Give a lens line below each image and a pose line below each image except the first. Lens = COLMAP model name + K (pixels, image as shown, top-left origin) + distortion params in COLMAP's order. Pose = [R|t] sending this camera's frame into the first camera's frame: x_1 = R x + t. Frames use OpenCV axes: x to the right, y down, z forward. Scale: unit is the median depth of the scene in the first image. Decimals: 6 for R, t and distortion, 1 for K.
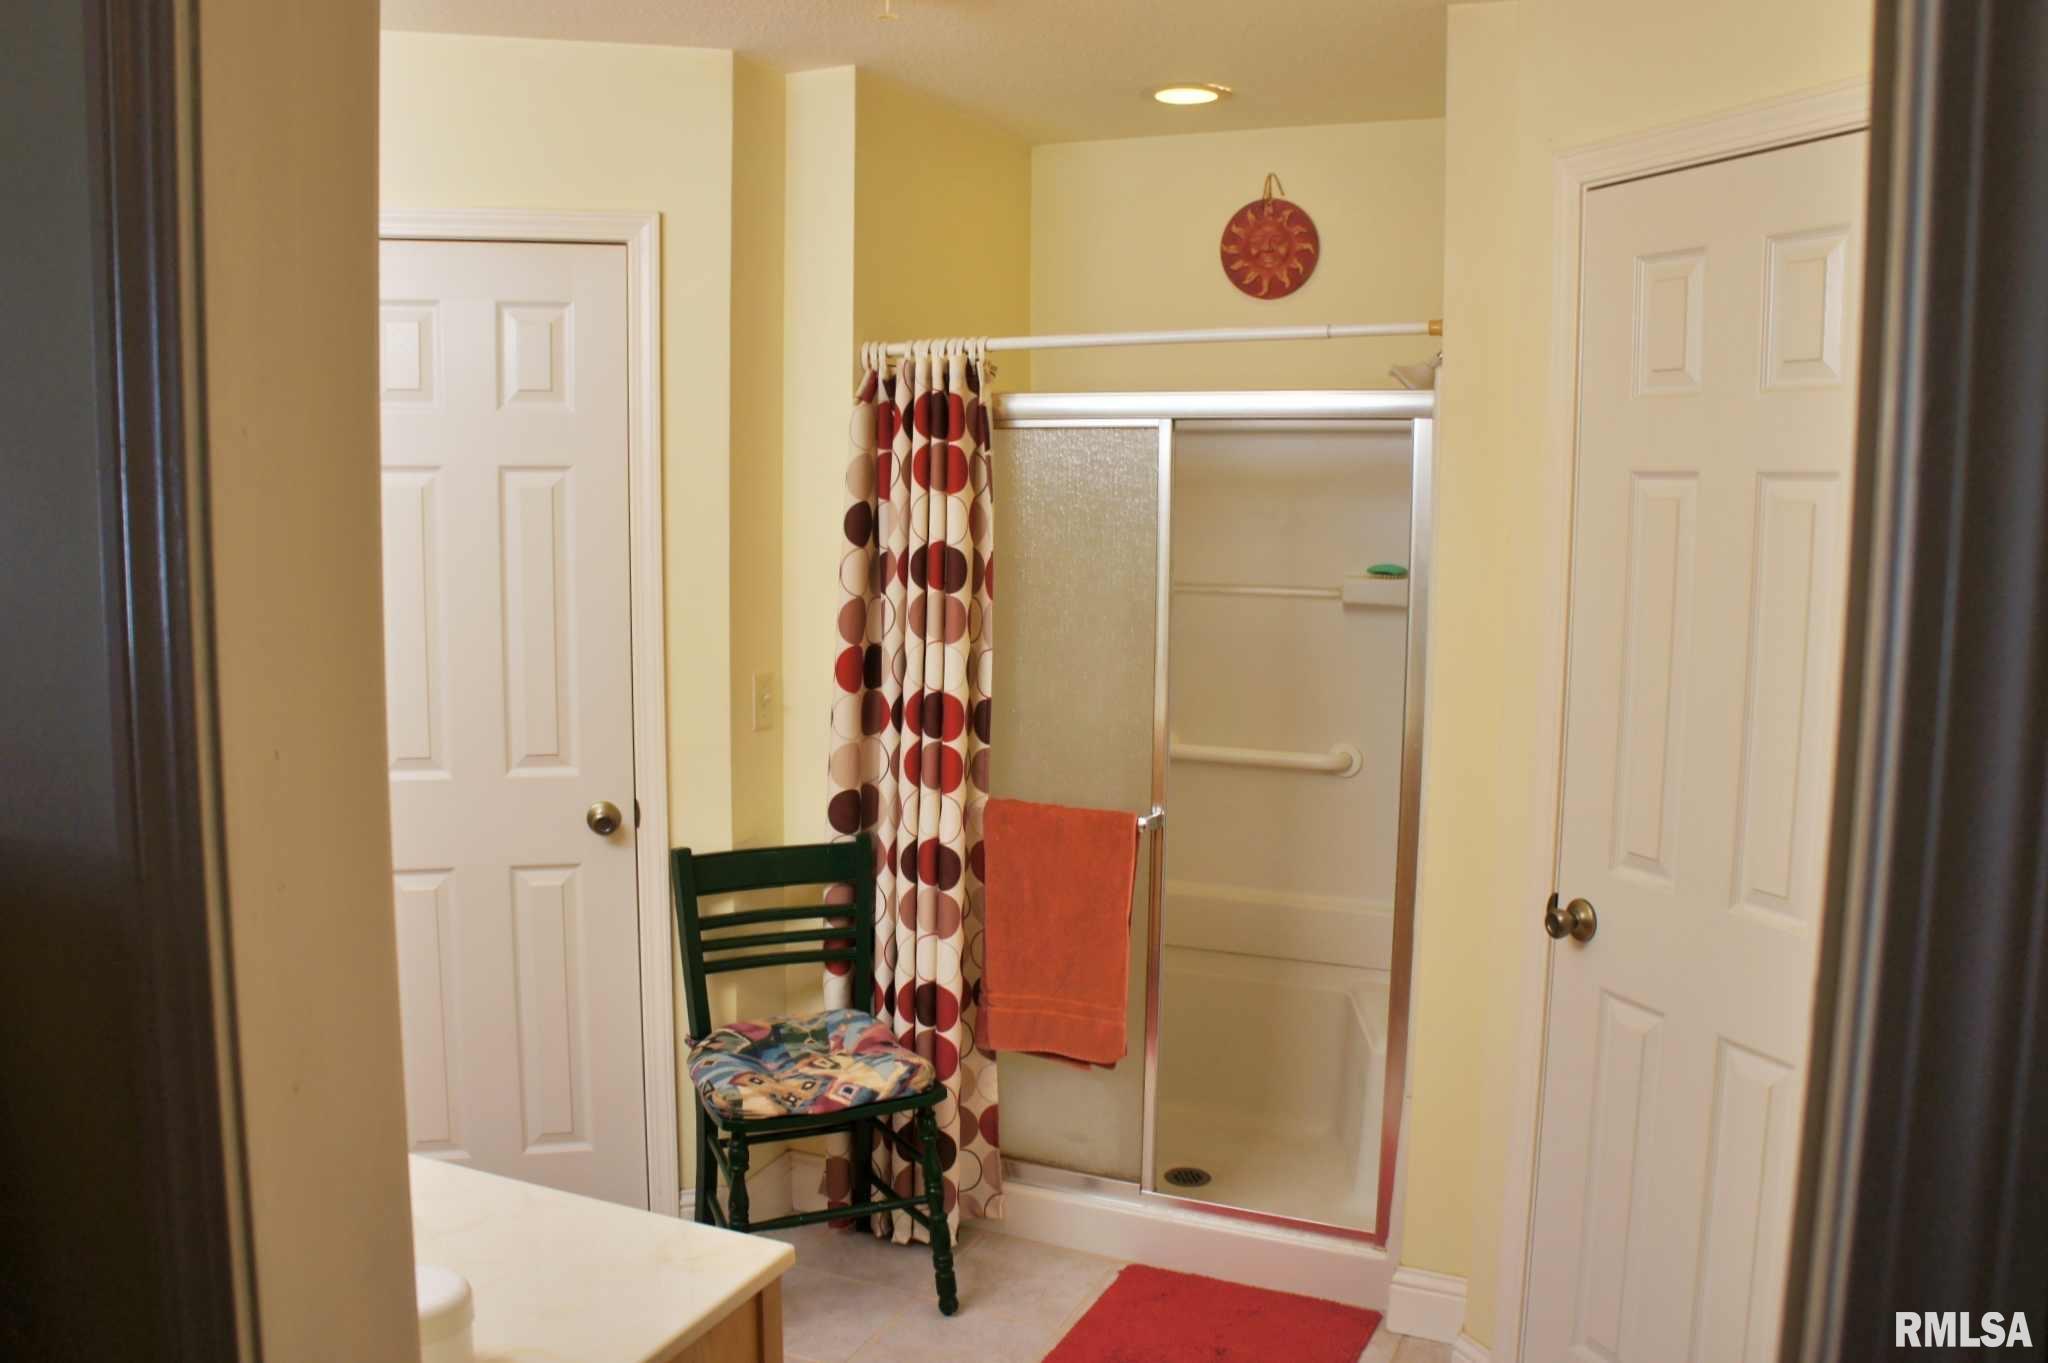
lens RADIAL K [[1588.9, 0, 1024.0], [0, 1588.9, 681.5], [0, 0, 1]] dist [-0.154570, -0.001917]
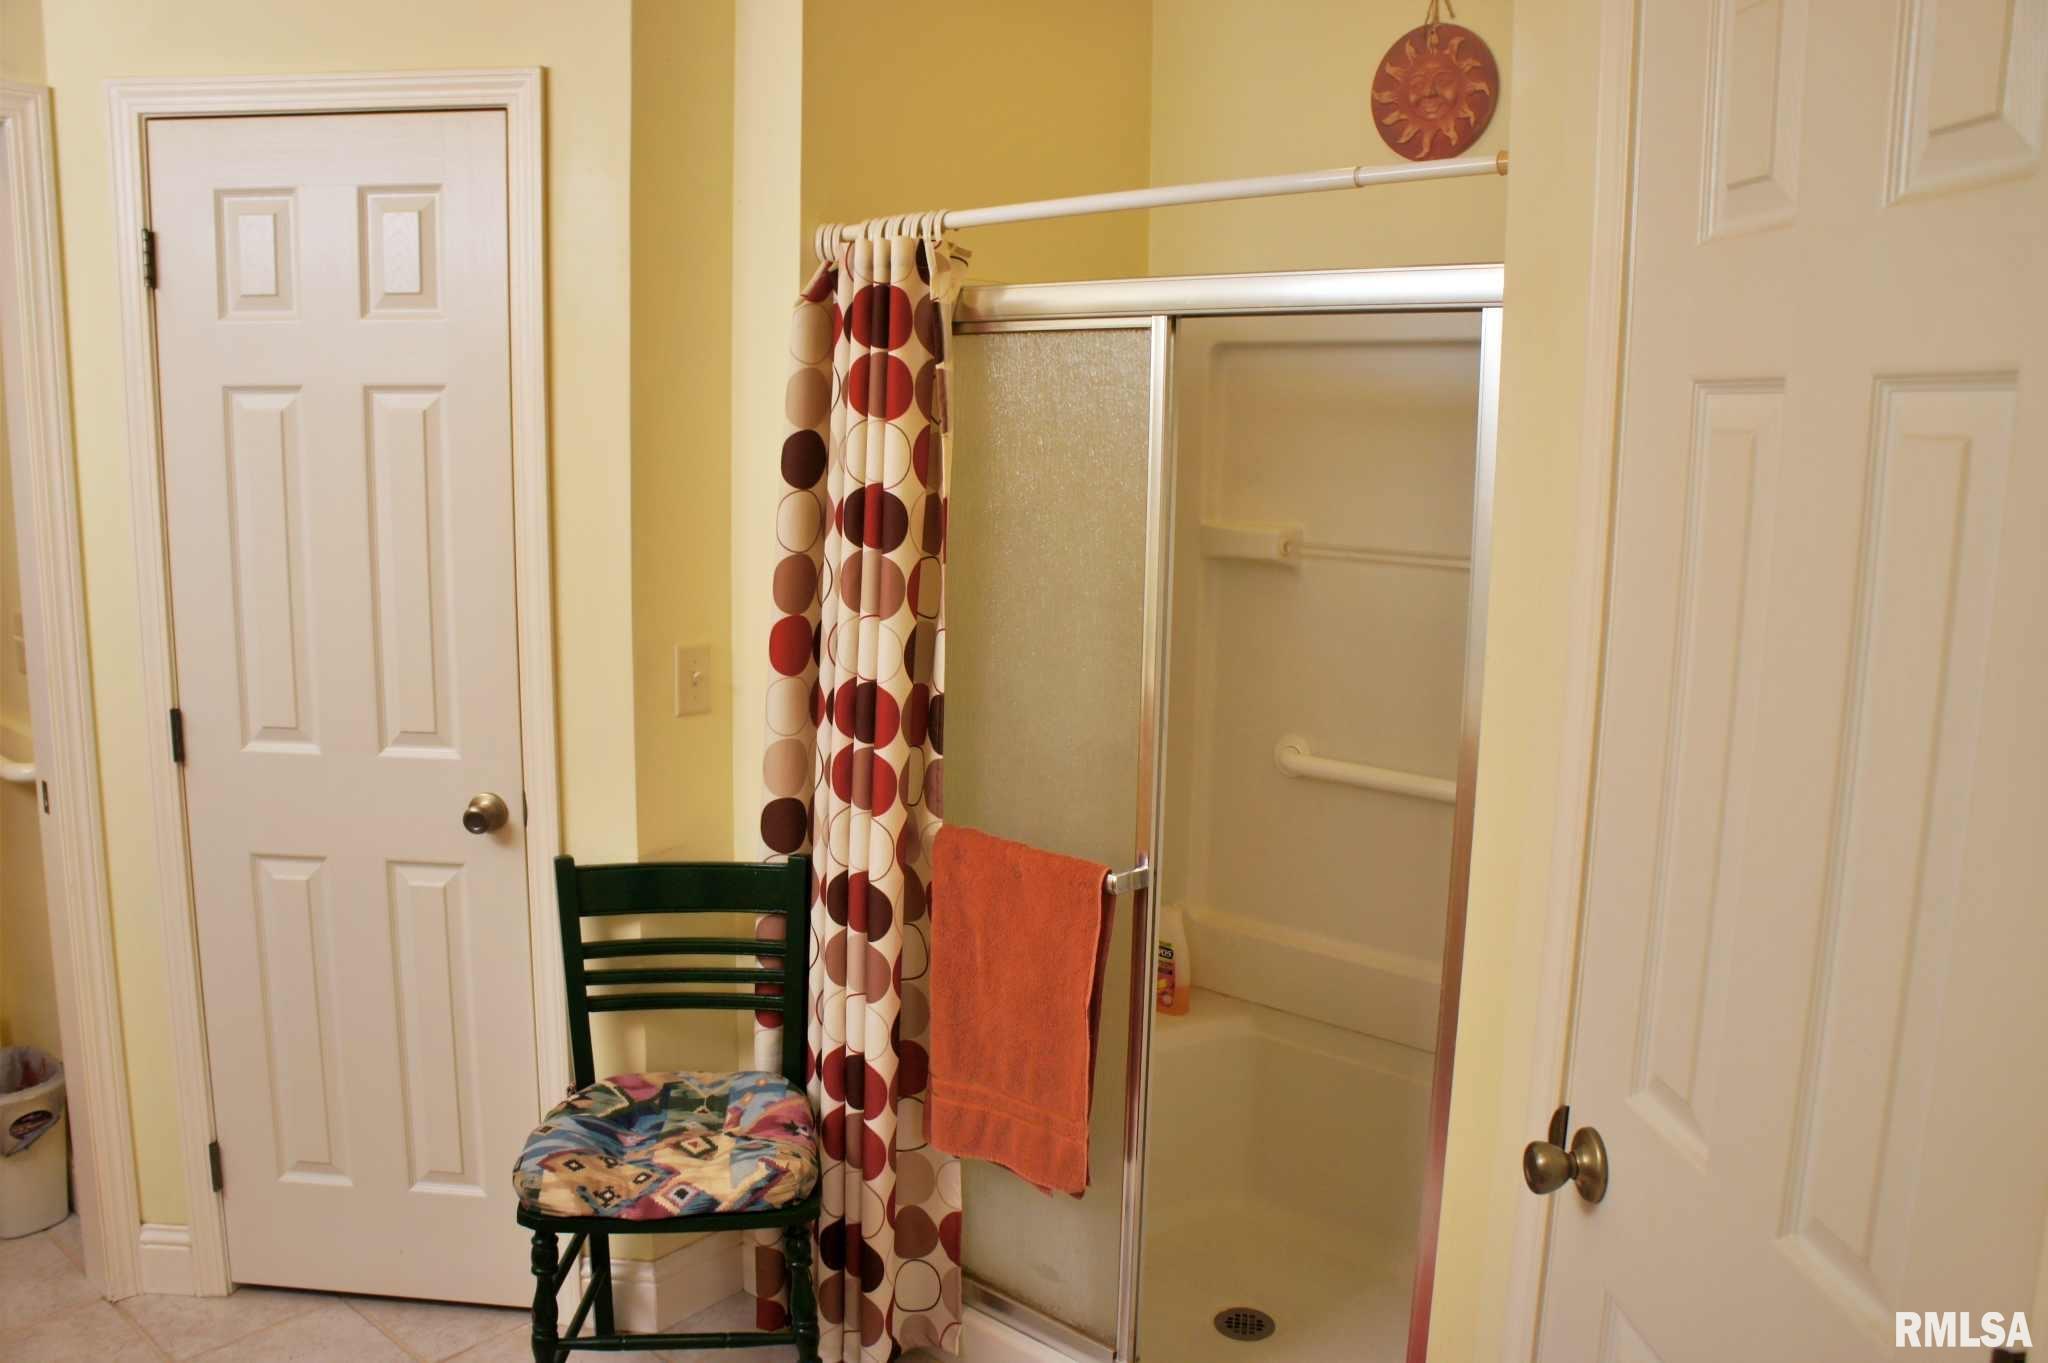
lens RADIAL K [[1576.4, 0, 1024.7], [0, 1576.4, 691.8], [0, 0, 1]] dist [-0.138074, 0.005440]
pose [[0.955601, 0.058765, -0.288745, 0.233432], [-0.045330, 0.997565, 0.053002, -0.032258], [0.291156, -0.037560, 0.955938, 0.299575]]
